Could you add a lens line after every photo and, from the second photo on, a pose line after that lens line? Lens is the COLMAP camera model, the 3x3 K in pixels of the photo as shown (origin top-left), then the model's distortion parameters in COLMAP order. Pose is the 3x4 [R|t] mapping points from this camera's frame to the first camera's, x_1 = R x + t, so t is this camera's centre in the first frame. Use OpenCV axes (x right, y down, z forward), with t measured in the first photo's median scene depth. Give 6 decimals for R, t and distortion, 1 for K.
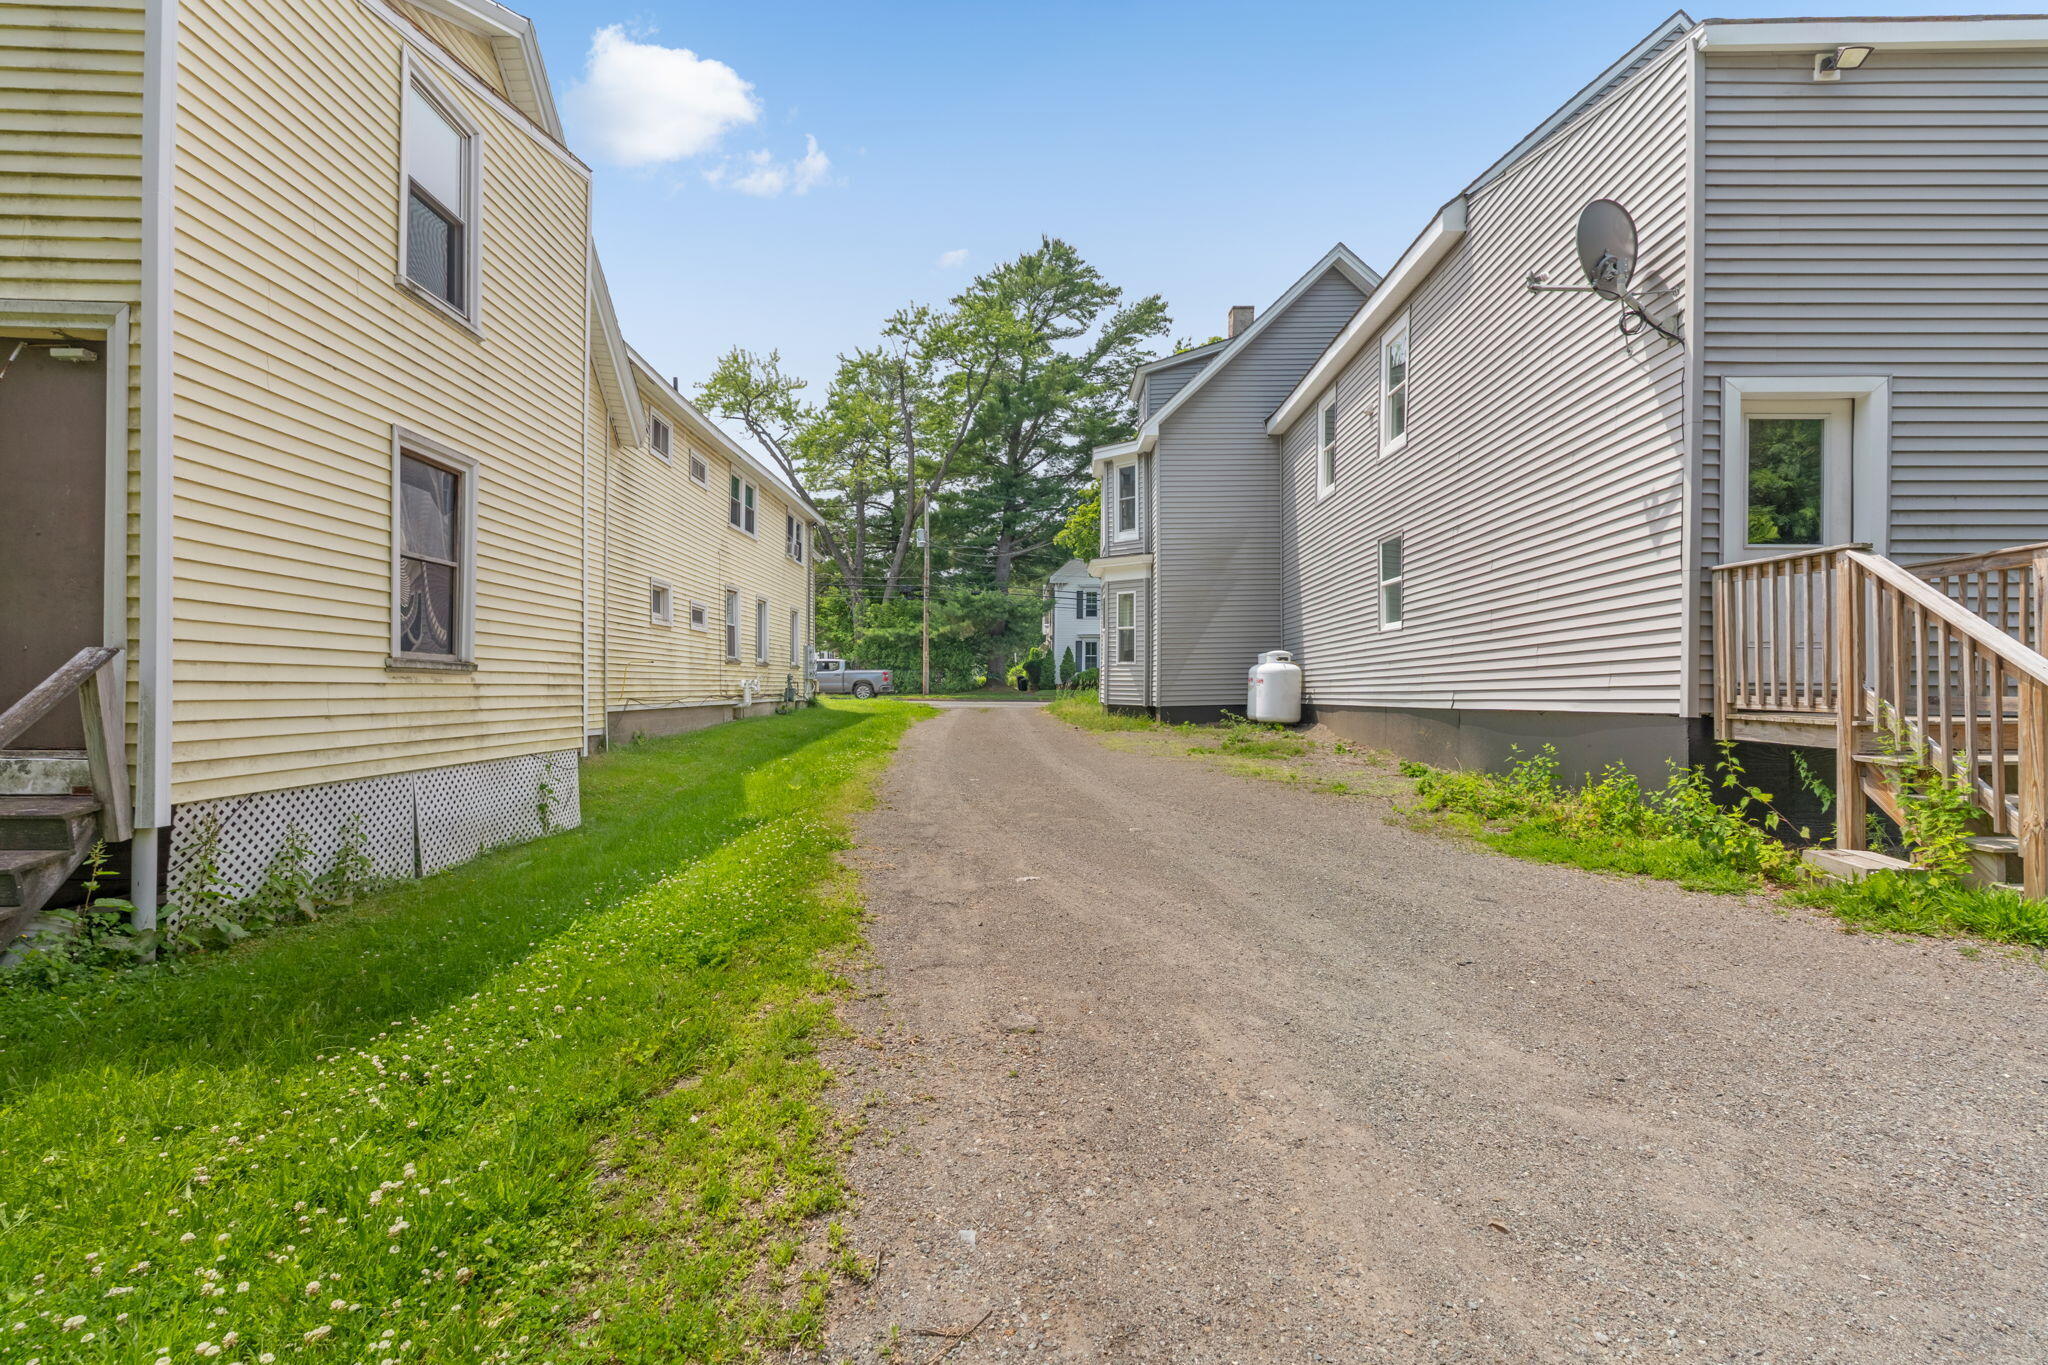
lens RADIAL K [[911.6, 0, 1024.0], [0, 911.6, 682.5], [0, 0, 1]] dist [0.001103, 0.000132]
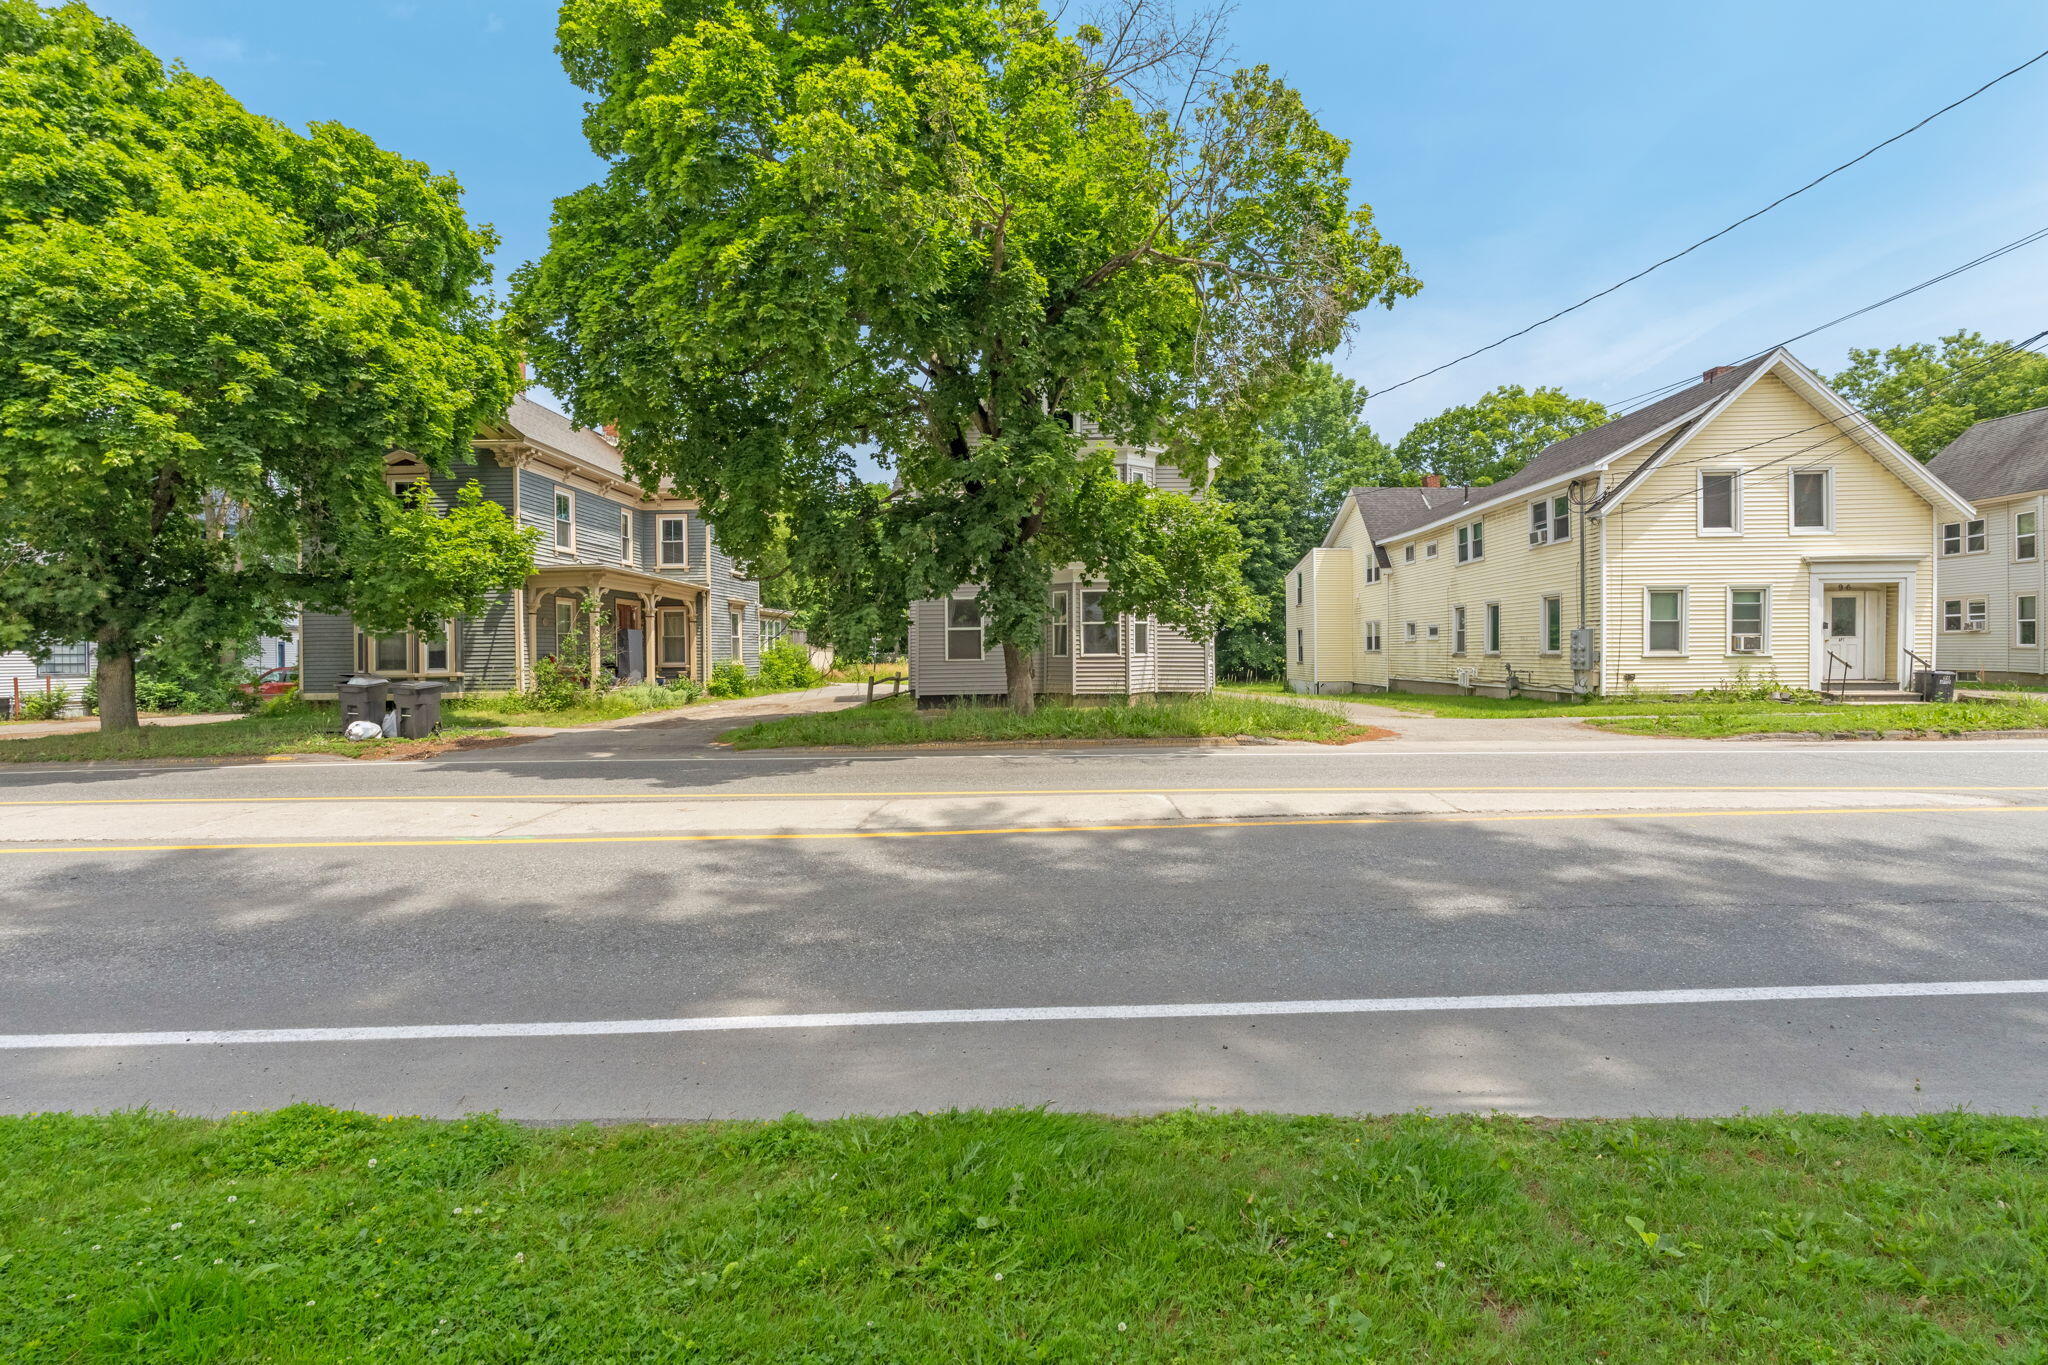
lens RADIAL K [[919.4, 0, 1027.6], [0, 919.4, 652.3], [0, 0, 1]] dist [-0.000944, 0.000106]
pose [[-0.999462, 0.010359, 0.031135, 0.267607], [0.010266, 0.999942, -0.003160, -0.025049], [-0.031166, -0.002839, -0.999510, 2.011437]]
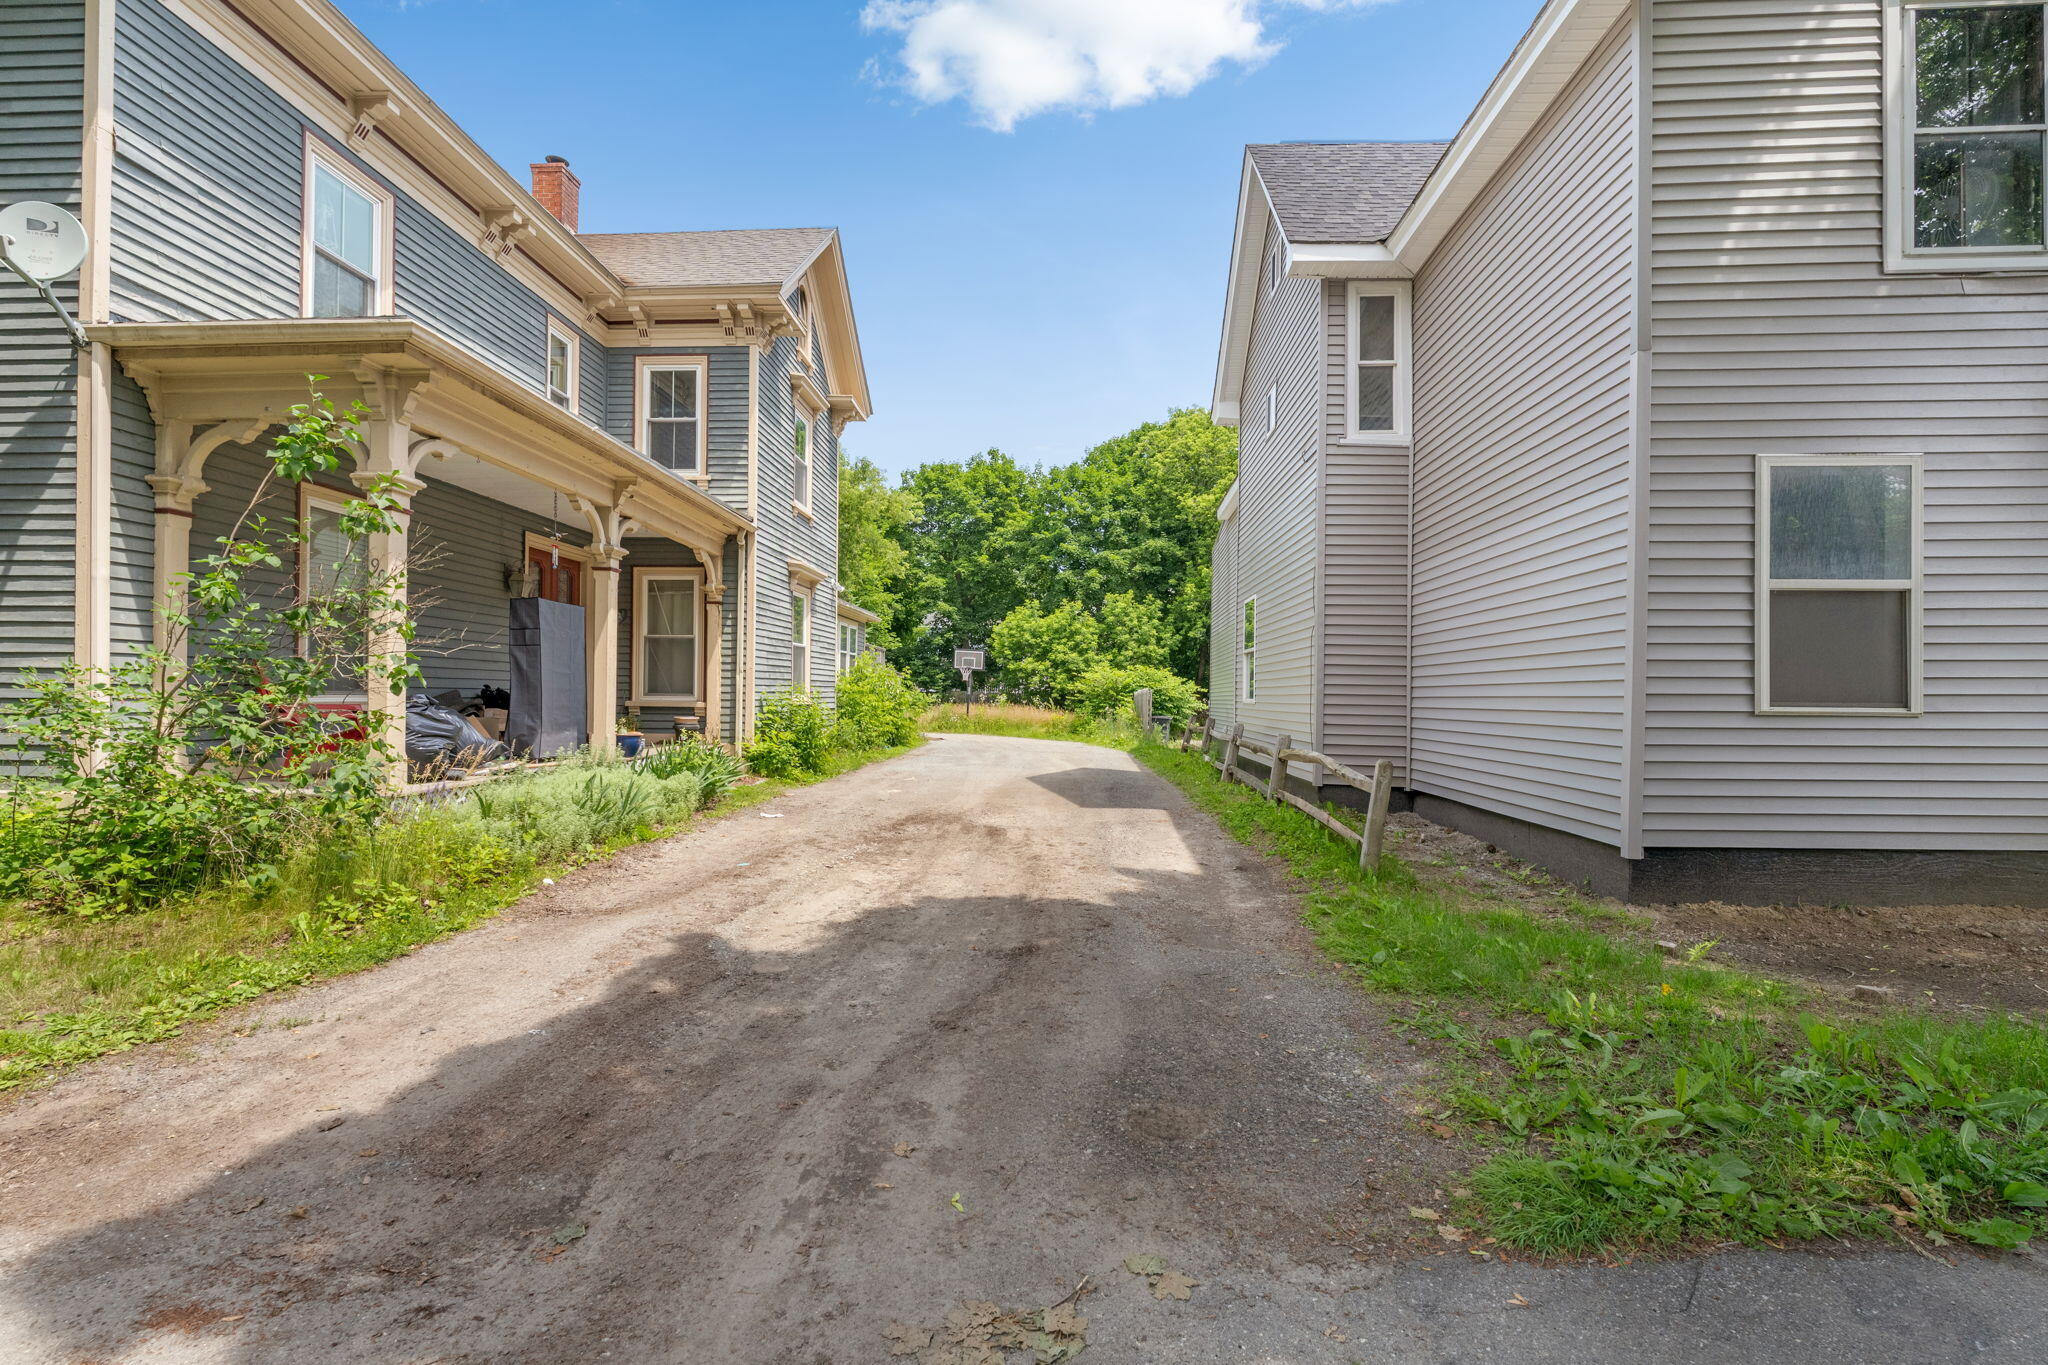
lens RADIAL K [[915.0, 0, 1026.2], [0, 915.0, 671.5], [0, 0, 1]] dist [0.000715, 0.000695]
pose [[-0.999564, -0.008104, 0.028404, 0.583063], [-0.008801, 0.999661, -0.024513, -0.022875], [-0.028195, -0.024752, -0.999296, 1.258164]]
